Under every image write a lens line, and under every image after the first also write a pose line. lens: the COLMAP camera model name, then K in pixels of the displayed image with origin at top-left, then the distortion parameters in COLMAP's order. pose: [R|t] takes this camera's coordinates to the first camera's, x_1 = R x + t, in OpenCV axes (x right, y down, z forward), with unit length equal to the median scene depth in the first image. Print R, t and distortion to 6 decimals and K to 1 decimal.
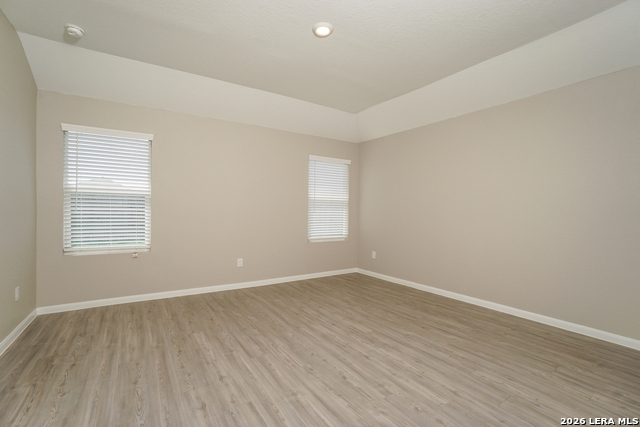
lens RADIAL K [[284.8, 0, 320.6], [0, 284.8, 212.0], [0, 0, 1]] dist [-0.000764, 0.000023]
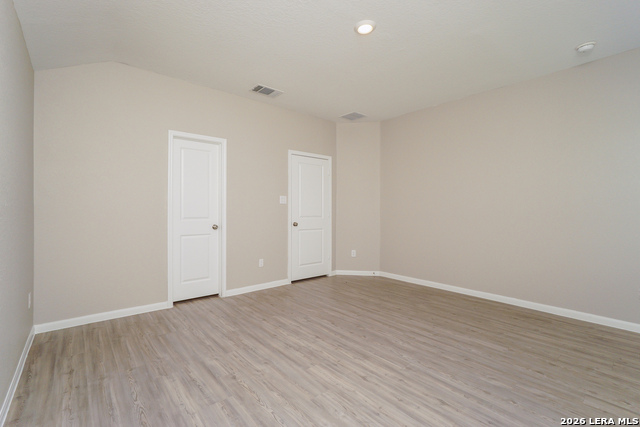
lens RADIAL K [[284.8, 0, 318.7], [0, 284.8, 211.7], [0, 0, 1]] dist [-0.000764, 0.000023]
pose [[-0.988575, -0.020487, -0.149330, 0.315494], [-0.021888, 0.999730, 0.007743, -0.001546], [0.149131, 0.010924, -0.988757, 1.984865]]
